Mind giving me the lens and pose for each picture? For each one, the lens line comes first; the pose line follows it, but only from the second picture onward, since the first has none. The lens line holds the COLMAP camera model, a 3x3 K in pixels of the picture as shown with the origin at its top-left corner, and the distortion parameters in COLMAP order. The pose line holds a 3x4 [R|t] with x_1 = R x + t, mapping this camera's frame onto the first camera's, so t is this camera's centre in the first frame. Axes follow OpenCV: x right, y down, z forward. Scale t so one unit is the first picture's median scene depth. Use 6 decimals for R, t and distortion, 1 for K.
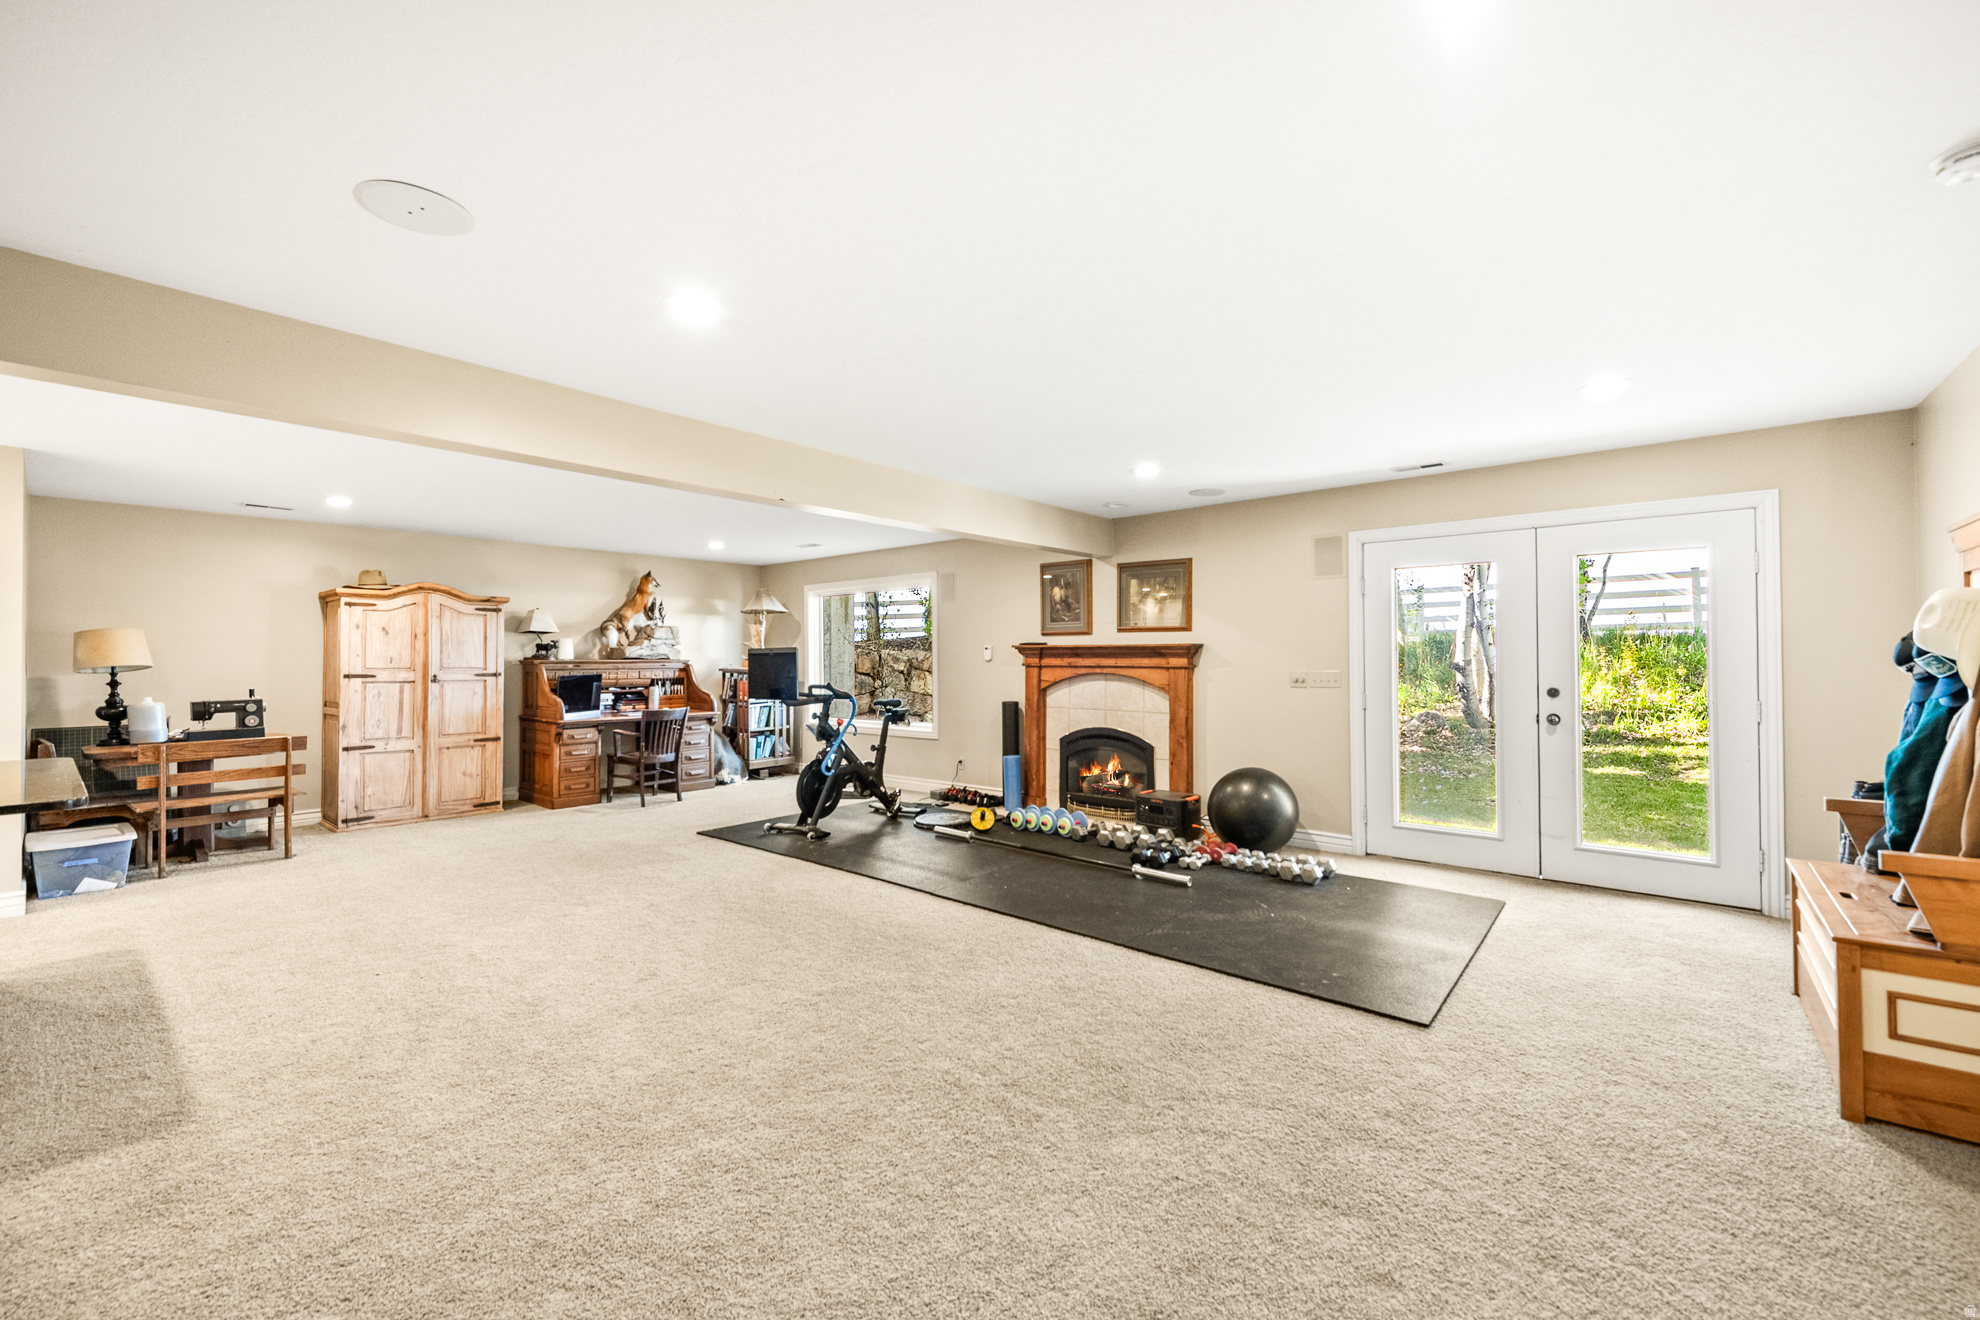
lens RADIAL K [[797.8, 0, 990.3], [0, 797.8, 651.1], [0, 0, 1]] dist [0.000544, 0.000009]
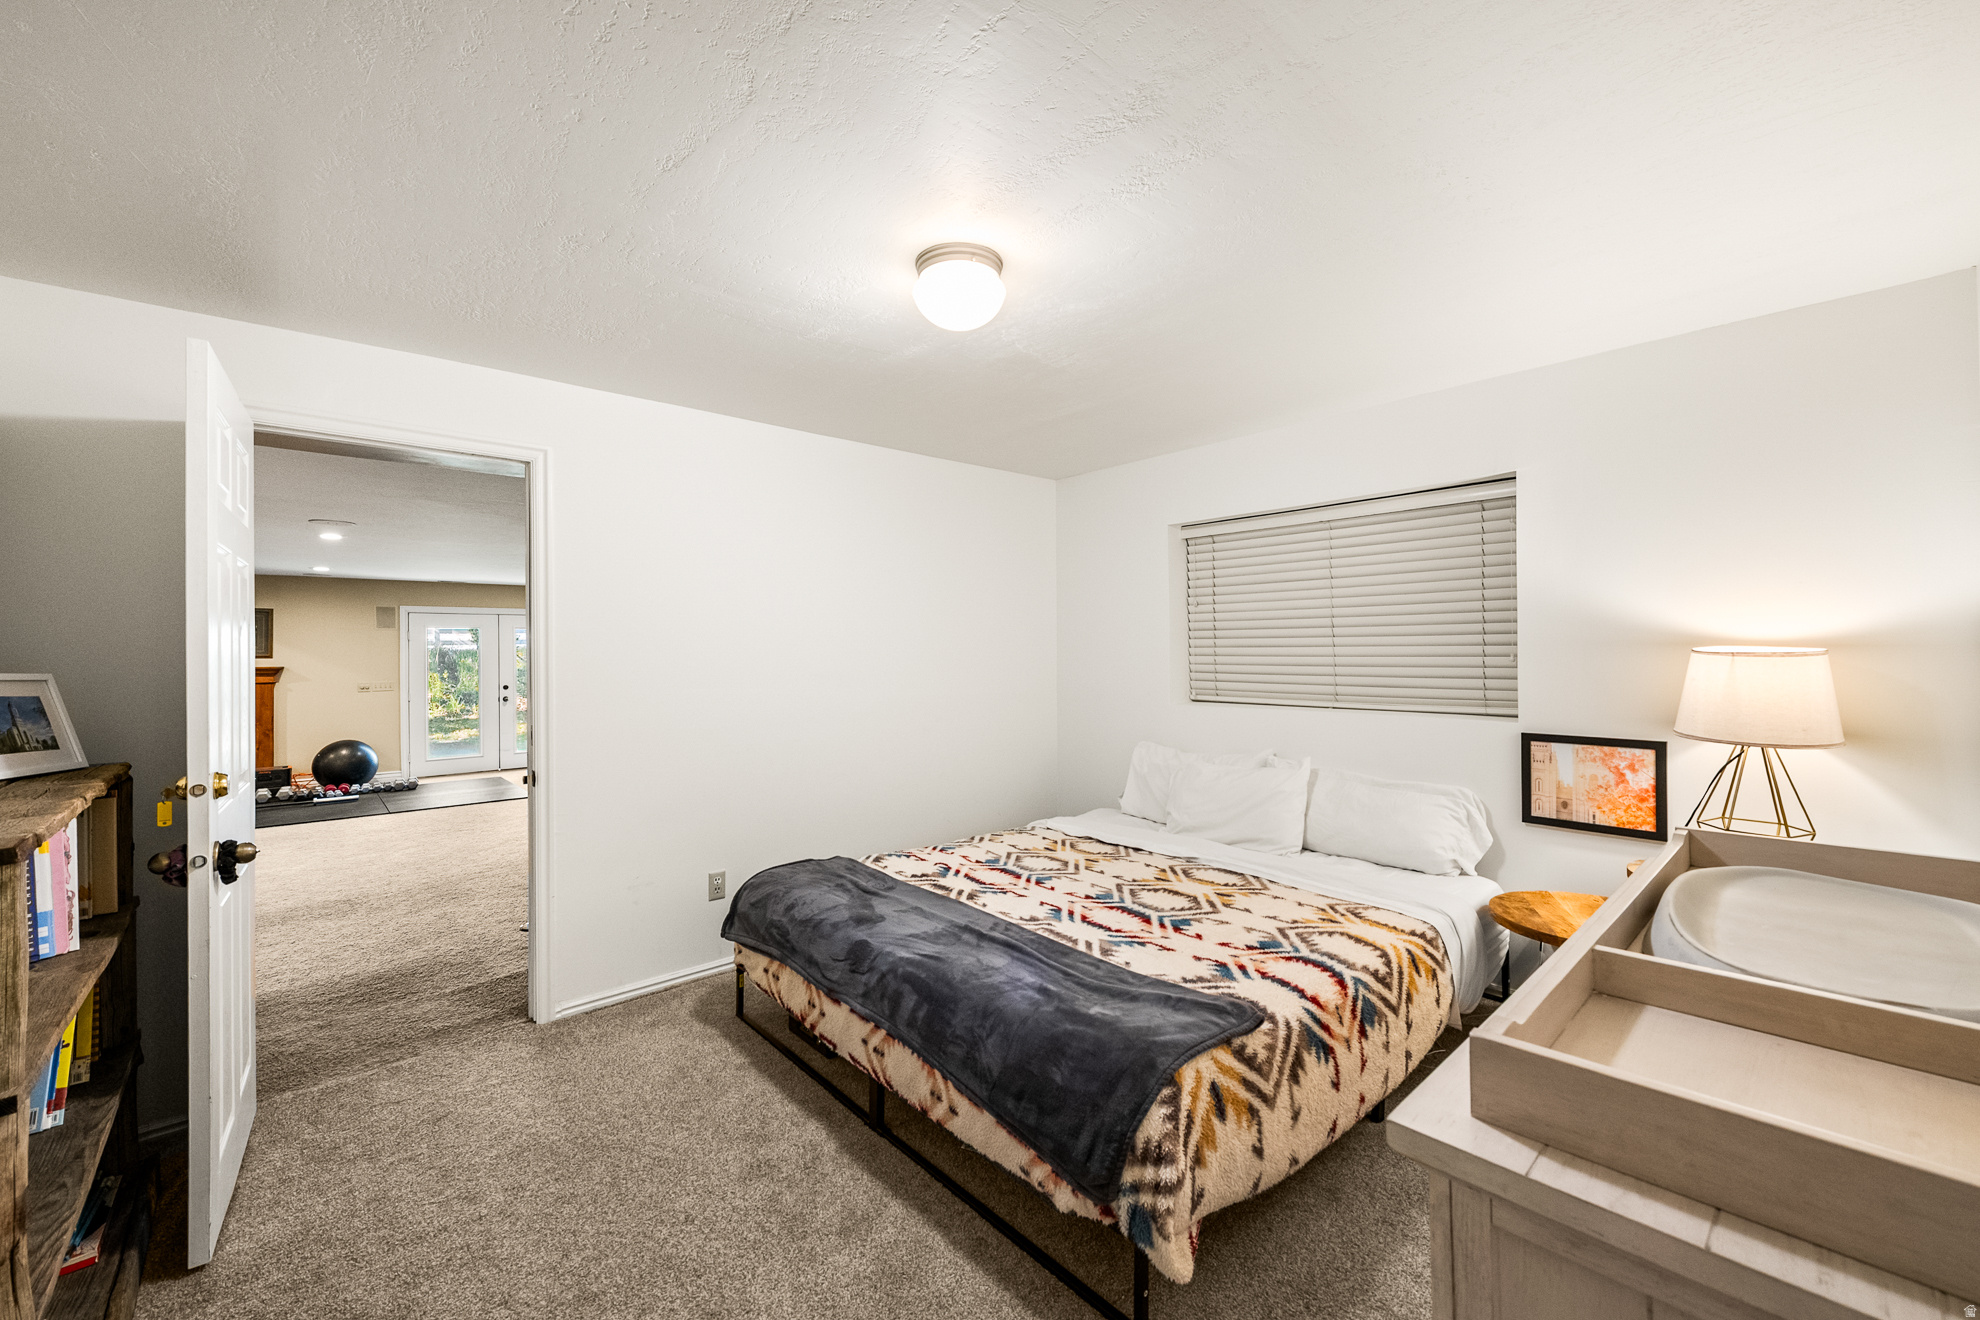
lens RADIAL K [[797.8, 0, 990.7], [0, 797.8, 653.9], [0, 0, 1]] dist [0.000544, 0.000009]
pose [[0.133270, -0.001780, 0.991078, -1.176389], [-0.002432, 0.999995, 0.002123, -0.044429], [-0.991077, -0.002694, 0.133265, -0.588979]]
